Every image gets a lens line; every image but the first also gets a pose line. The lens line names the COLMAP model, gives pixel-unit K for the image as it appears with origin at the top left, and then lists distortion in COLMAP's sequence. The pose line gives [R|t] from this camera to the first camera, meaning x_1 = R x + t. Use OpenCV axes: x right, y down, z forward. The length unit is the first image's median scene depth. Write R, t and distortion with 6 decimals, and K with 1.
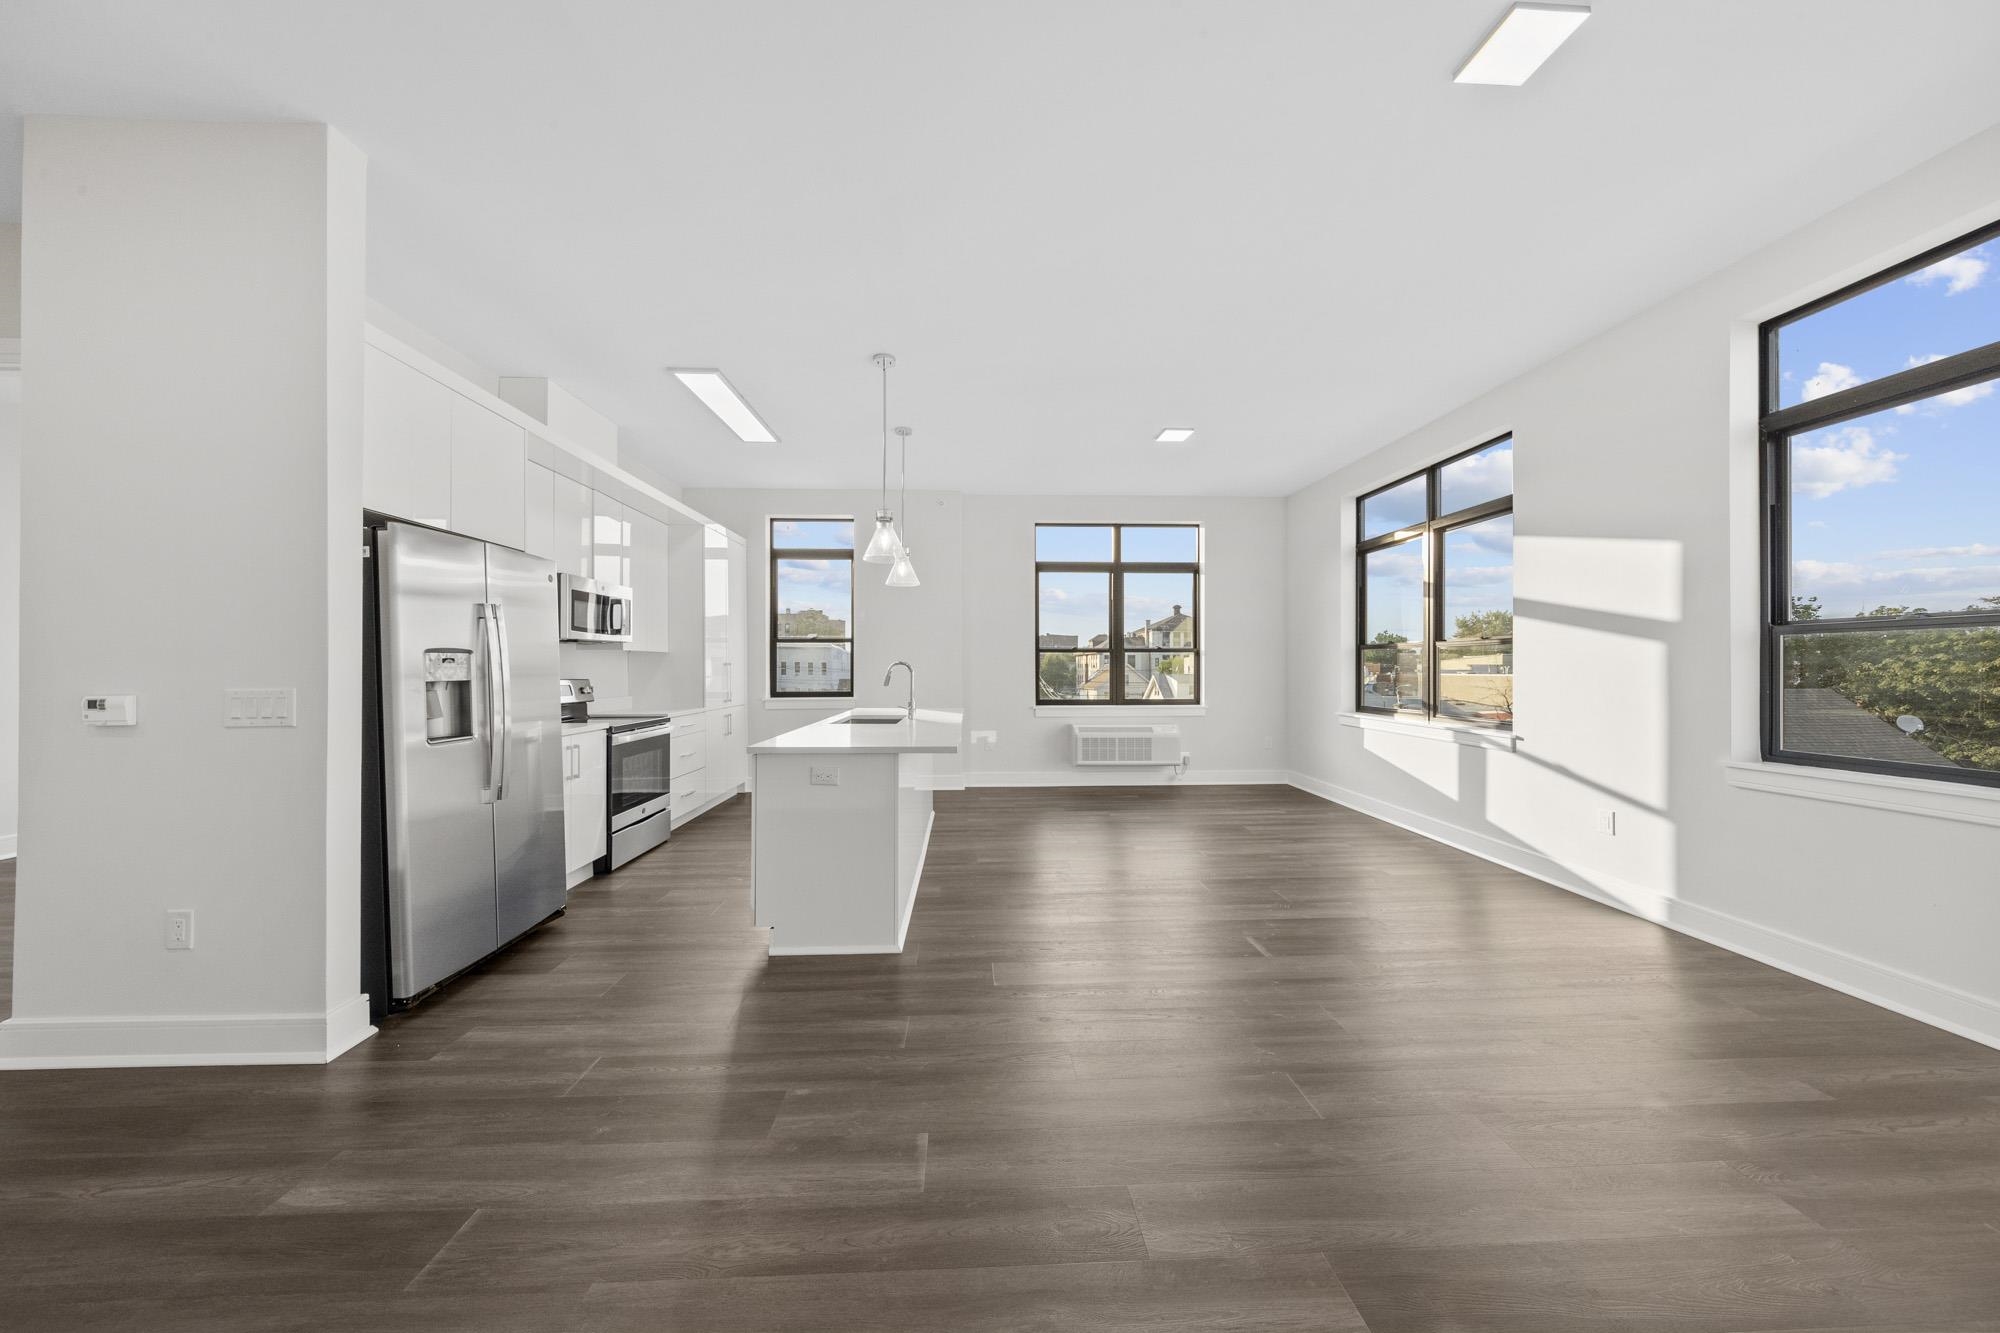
lens RADIAL K [[627.6, 0, 994.1], [0, 627.6, 666.7], [0, 0, 1]] dist [-0.000201, -0.000160]
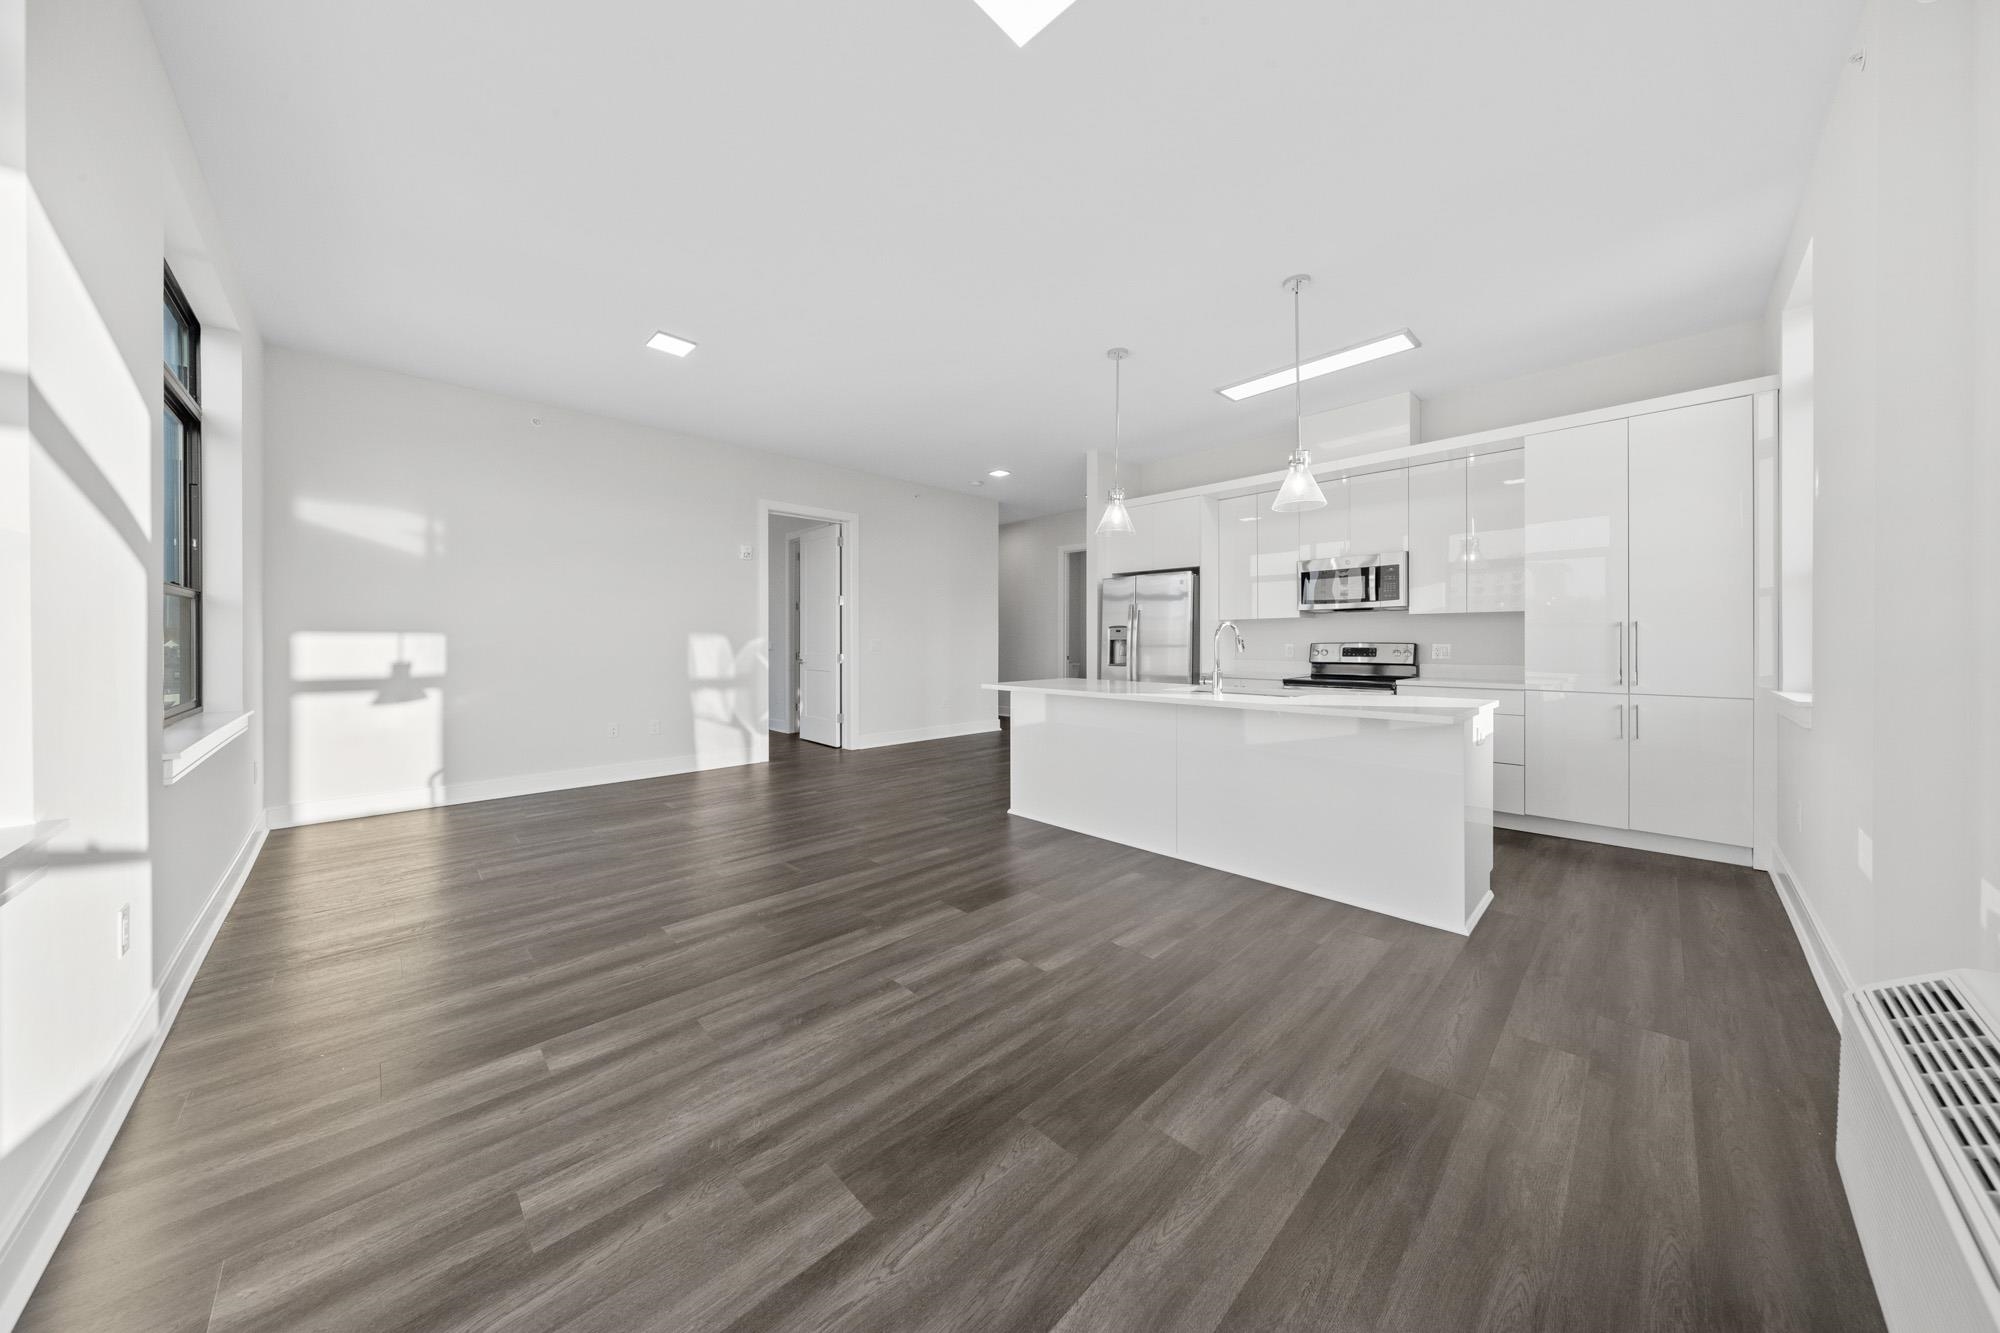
lens RADIAL K [[644.5, 0, 995.7], [0, 644.5, 637.3], [0, 0, 1]] dist [0.000485, -0.000101]
pose [[-0.748164, -0.006252, -0.663484, 0.570789], [-0.001420, 0.999968, -0.007821, 0.019160], [0.663512, -0.004910, -0.748149, 1.321949]]
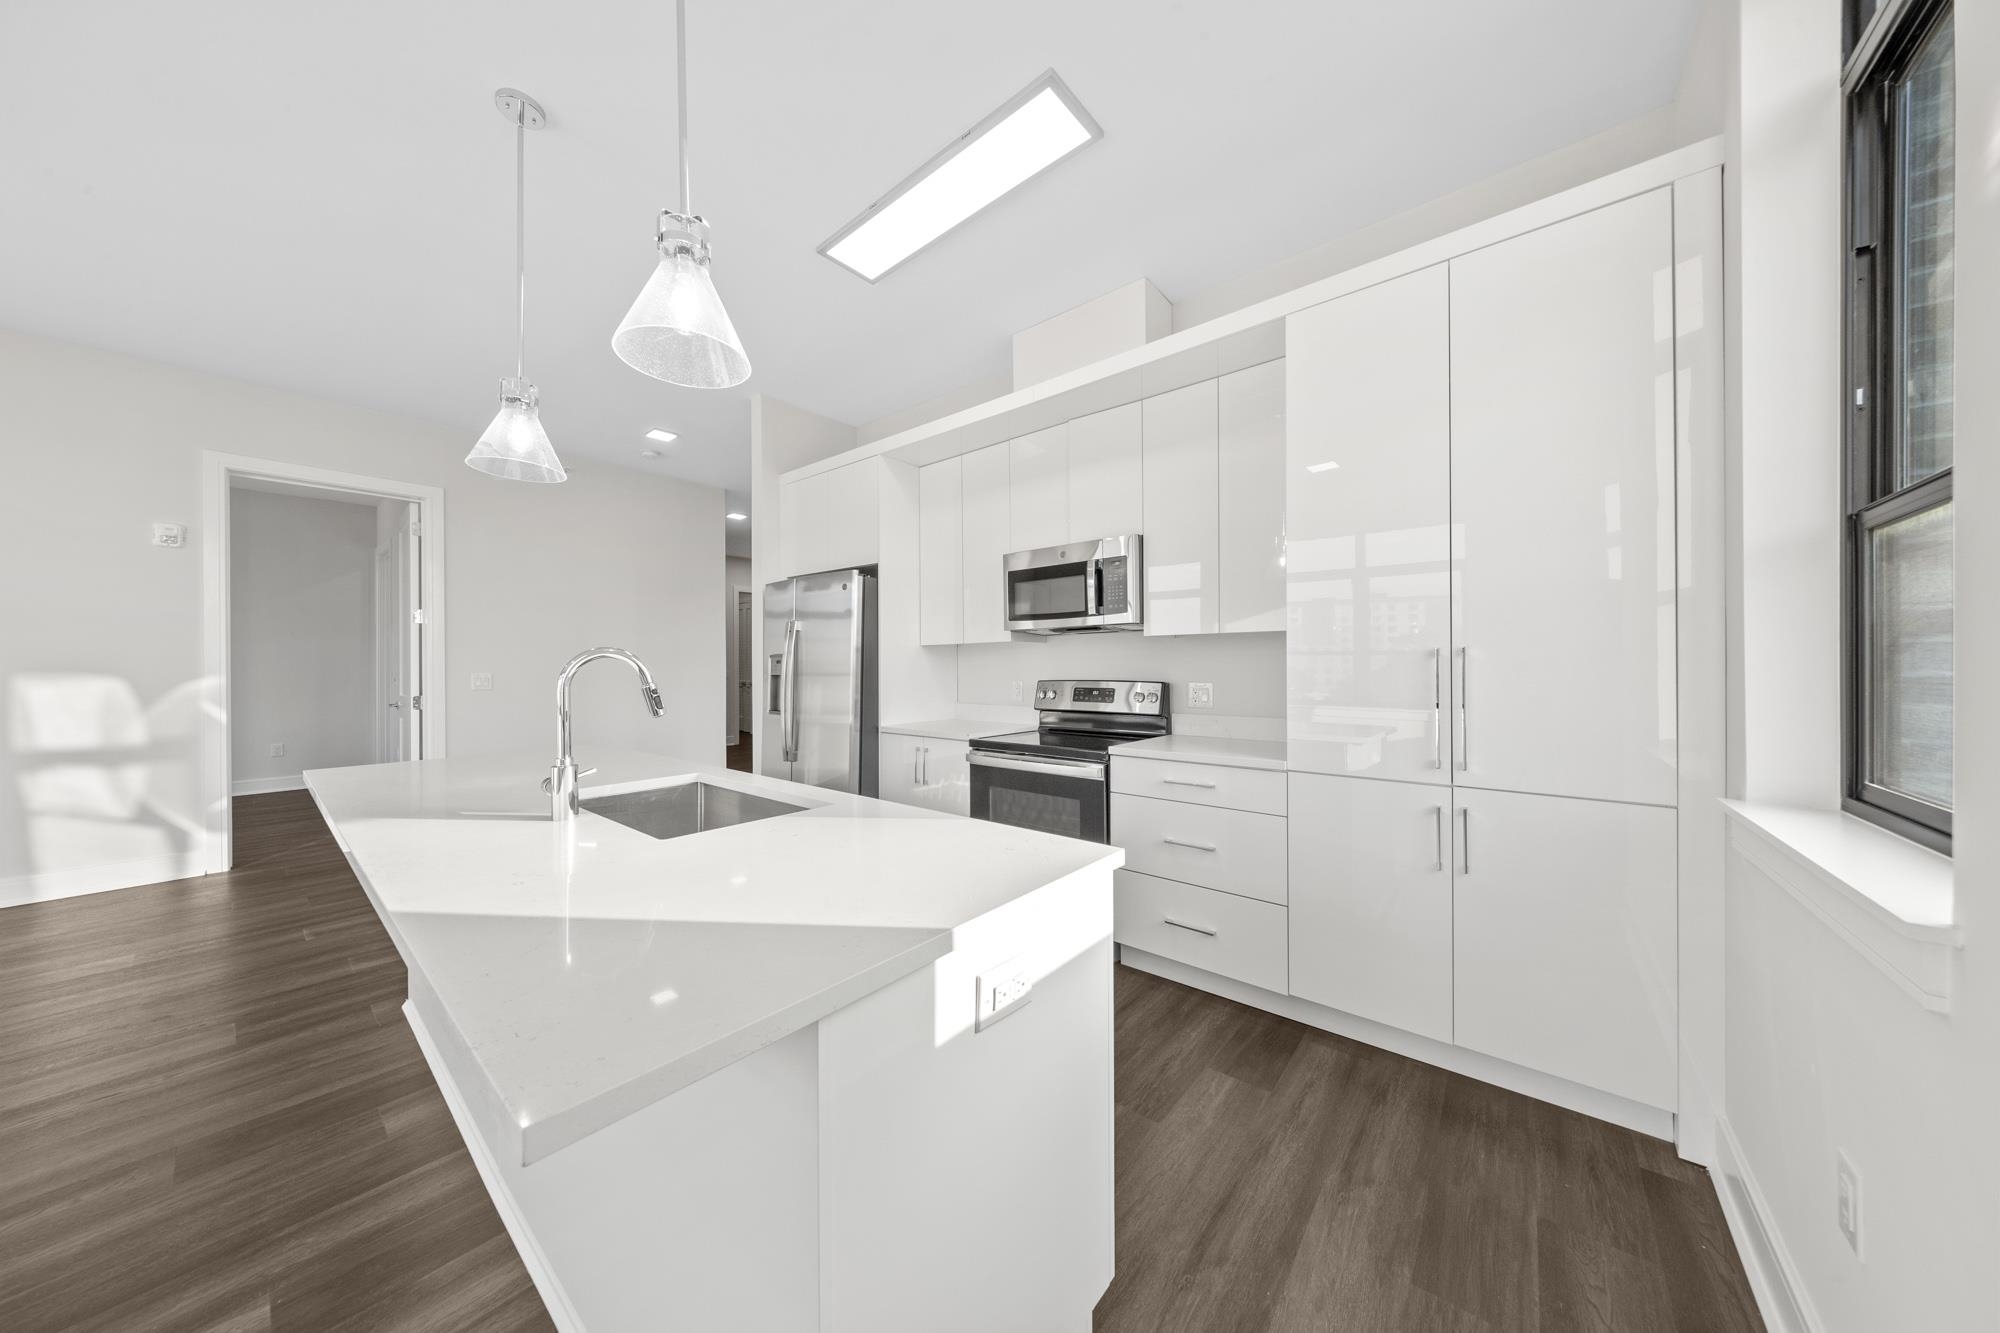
lens RADIAL K [[627.6, 0, 994.1], [0, 627.6, 666.7], [0, 0, 1]] dist [-0.000201, -0.000160]
pose [[-0.671607, 0.004445, -0.740894, -0.034193], [0.007197, 0.999974, -0.000525, 0.003094], [0.740873, -0.005685, -0.671622, 1.298823]]
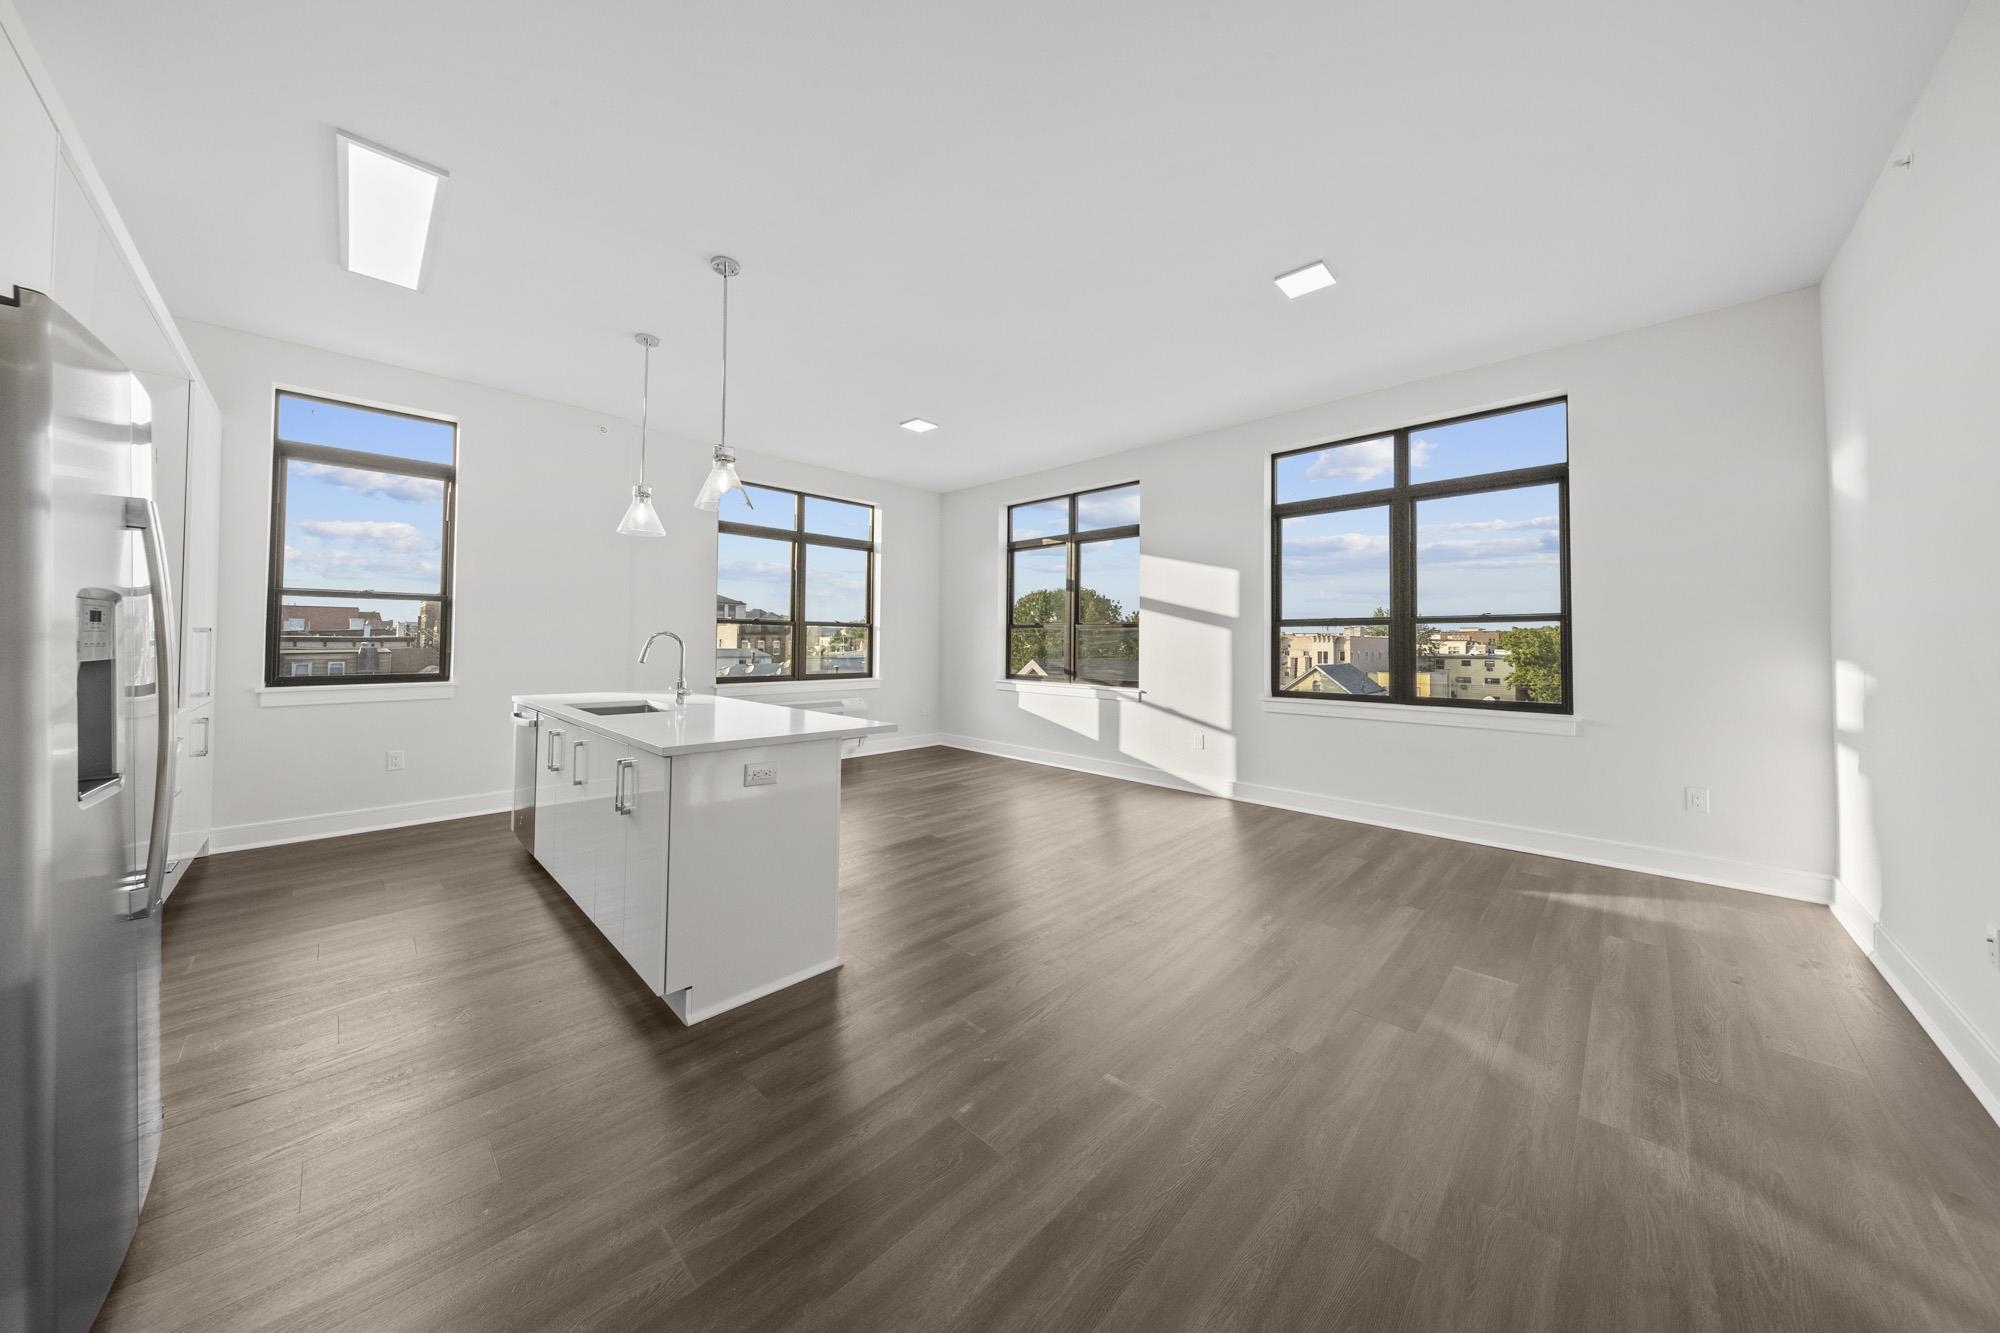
lens RADIAL K [[639.3, 0, 998.0], [0, 639.3, 631.8], [0, 0, 1]] dist [-0.000832, -0.000043]
pose [[0.733489, 0.018587, 0.679447, -0.357943], [-0.008602, 0.999800, -0.018065, 0.002436], [-0.679647, 0.007406, 0.733502, 0.112676]]
